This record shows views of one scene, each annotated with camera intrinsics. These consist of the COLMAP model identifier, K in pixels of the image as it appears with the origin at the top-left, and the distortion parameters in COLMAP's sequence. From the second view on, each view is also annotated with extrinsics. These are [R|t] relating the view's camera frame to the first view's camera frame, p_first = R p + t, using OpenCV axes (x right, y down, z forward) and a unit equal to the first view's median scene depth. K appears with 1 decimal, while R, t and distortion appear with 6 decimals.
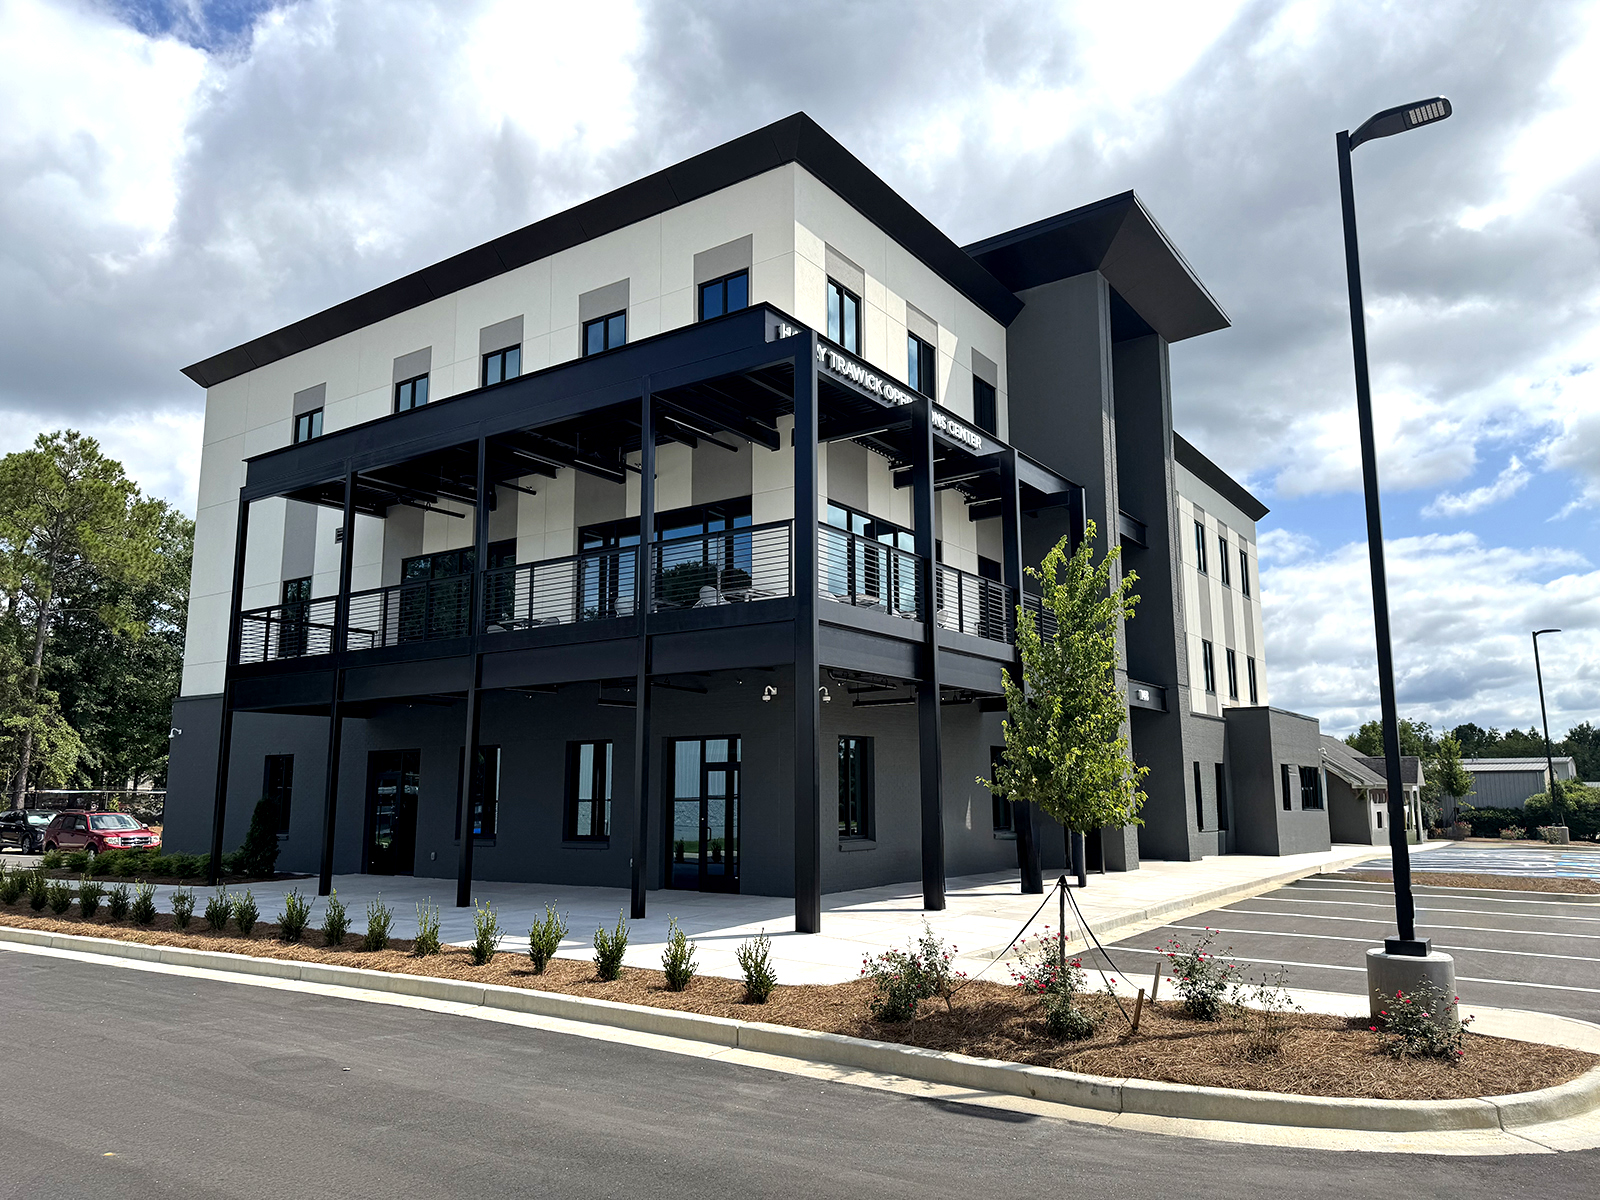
lens RADIAL K [[1175.9, 0, 805.3], [0, 1175.9, 591.4], [0, 0, 1]] dist [0.062662, 0.003052]
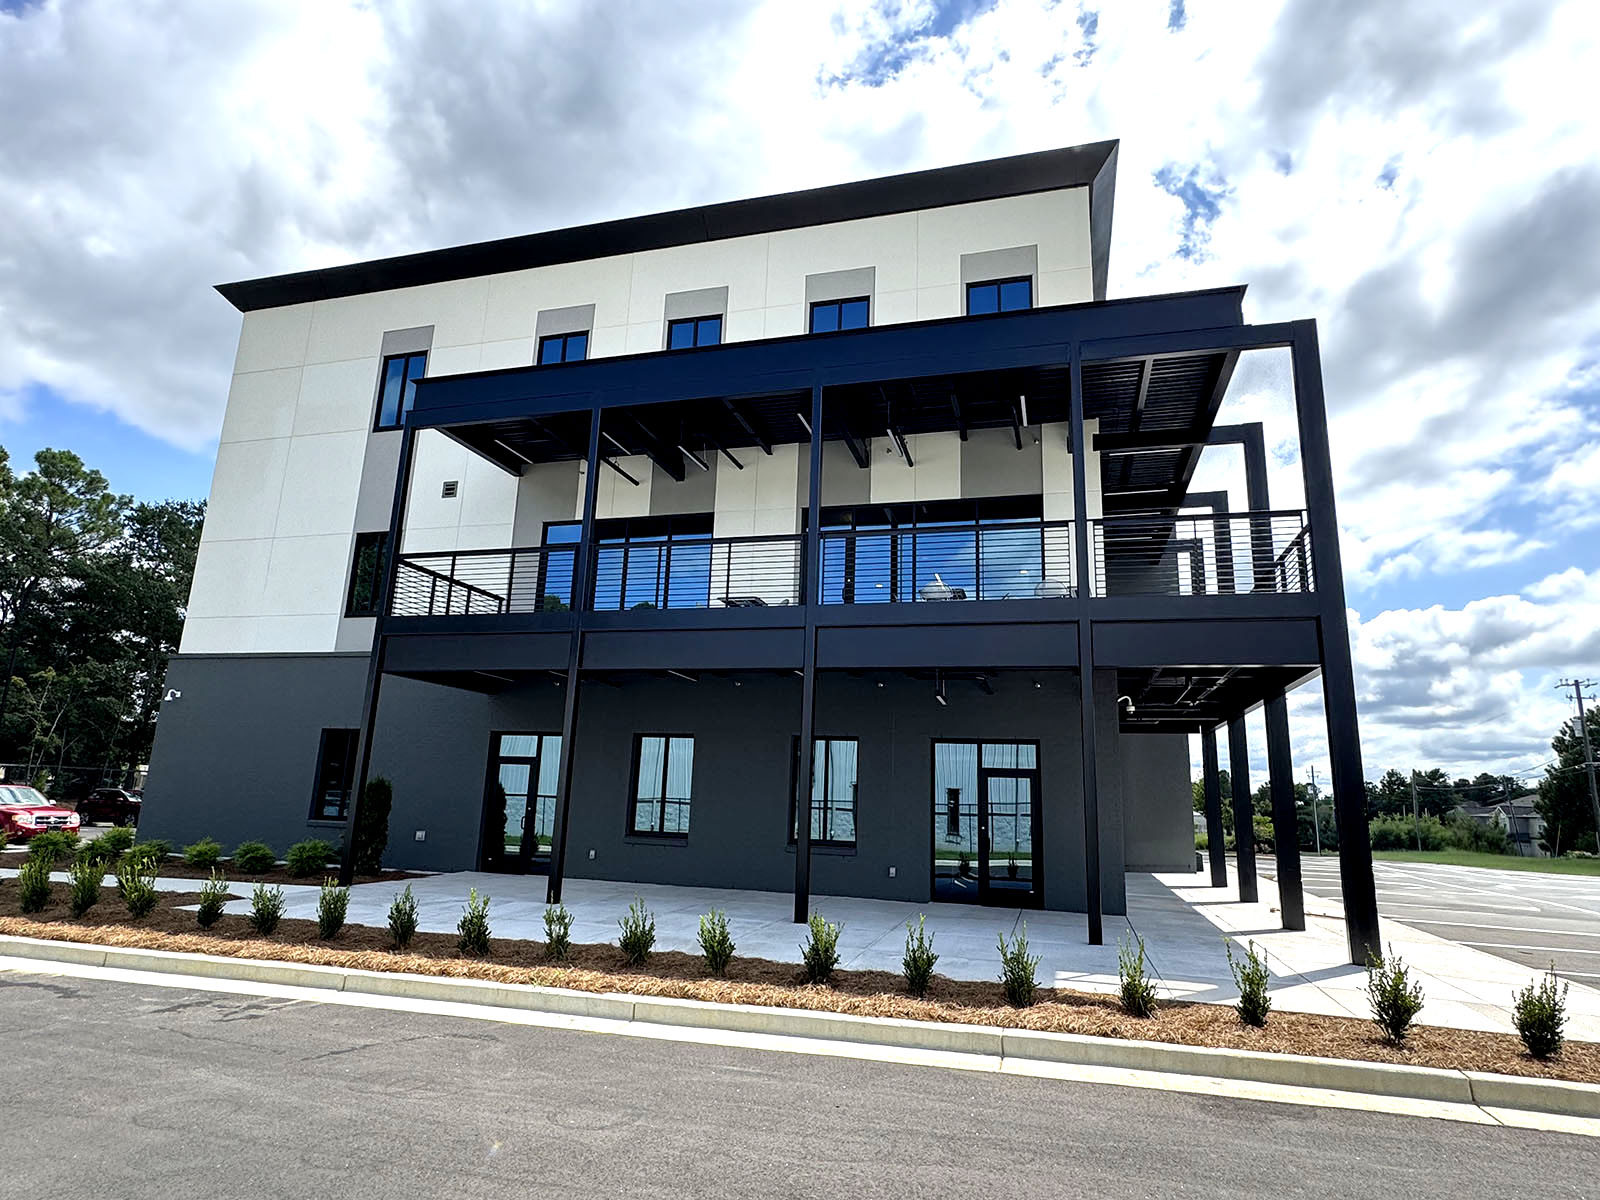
lens RADIAL K [[902.4, 0, 796.9], [0, 902.4, 578.4], [0, 0, 1]] dist [0.004750, -0.000999]
pose [[0.935157, 0.105266, 0.338231, -0.430388], [-0.086726, 0.993804, -0.069512, 0.054220], [-0.343453, 0.035671, 0.938492, 0.309895]]
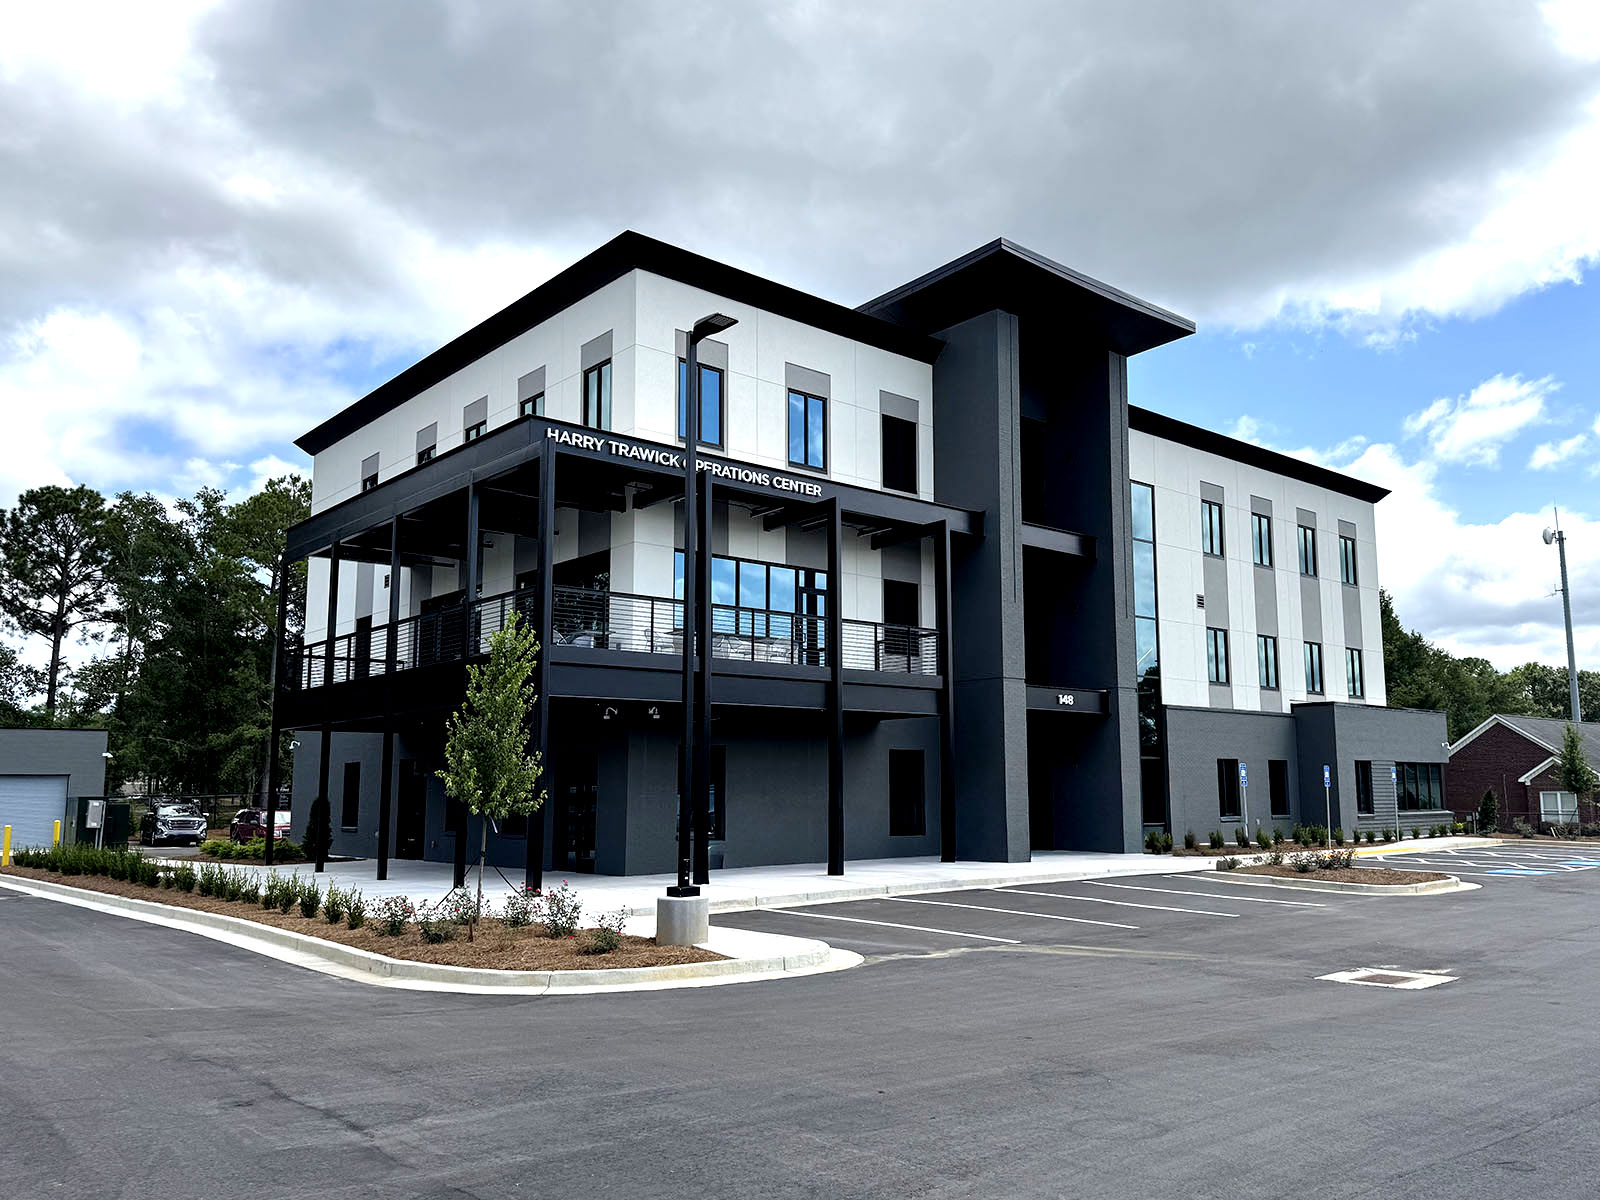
lens RADIAL K [[1268.6, 0, 848.4], [0, 1268.6, 618.8], [0, 0, 1]] dist [0.015042, 0.000608]
pose [[0.979058, -0.033948, -0.200732, 0.317004], [0.040329, 0.998800, 0.027780, -0.025920], [0.199548, -0.035294, 0.979252, -0.160223]]
